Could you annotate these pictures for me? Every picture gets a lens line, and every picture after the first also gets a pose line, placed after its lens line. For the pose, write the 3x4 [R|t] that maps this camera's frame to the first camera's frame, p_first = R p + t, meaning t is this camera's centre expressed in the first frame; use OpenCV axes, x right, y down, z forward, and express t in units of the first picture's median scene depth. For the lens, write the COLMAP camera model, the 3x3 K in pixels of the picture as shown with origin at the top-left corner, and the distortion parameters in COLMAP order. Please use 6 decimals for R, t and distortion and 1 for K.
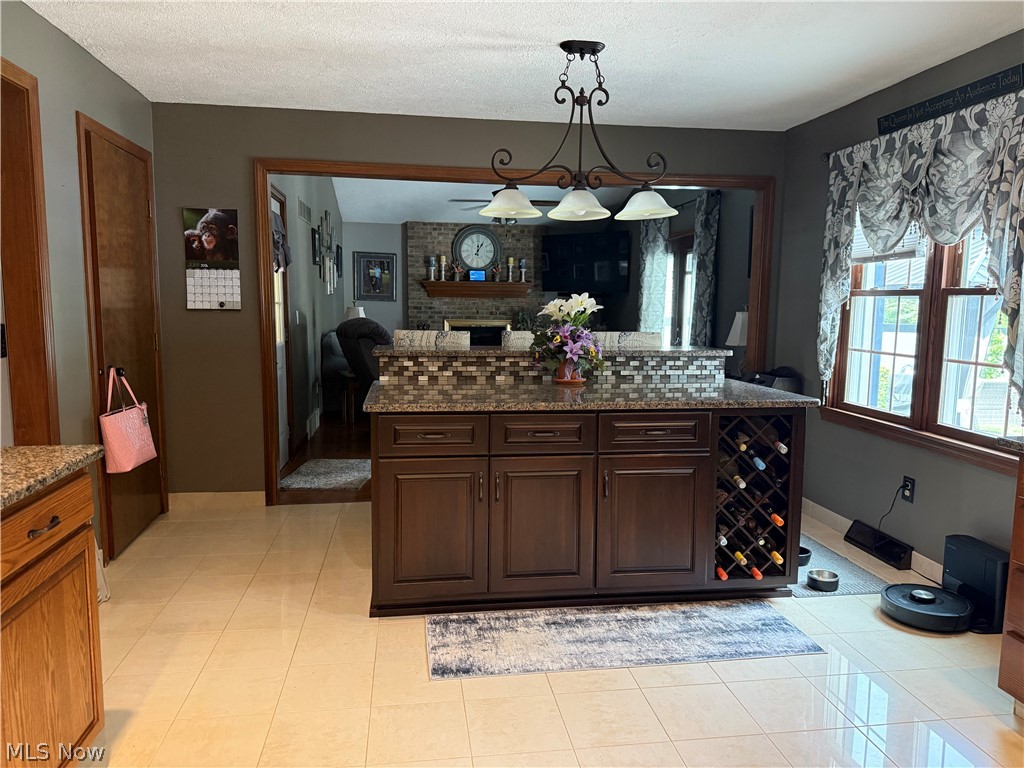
lens RADIAL K [[720.6, 0, 517.0], [0, 720.6, 386.1], [0, 0, 1]] dist [-0.003612, -0.009253]
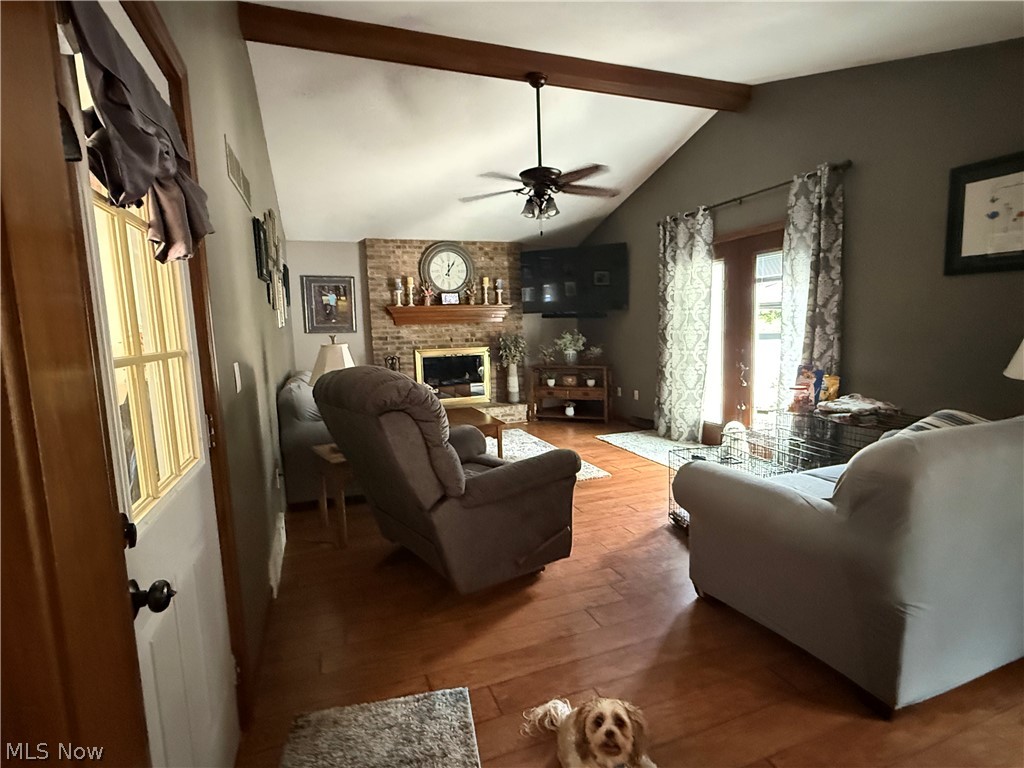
lens RADIAL K [[514.8, 0, 508.6], [0, 514.8, 381.0], [0, 0, 1]] dist [-0.025486, 0.000025]
pose [[0.978972, -0.064847, 0.193414, -0.113484], [0.066586, 0.997778, -0.002496, -0.046330], [-0.192823, 0.015322, 0.981114, 0.368675]]
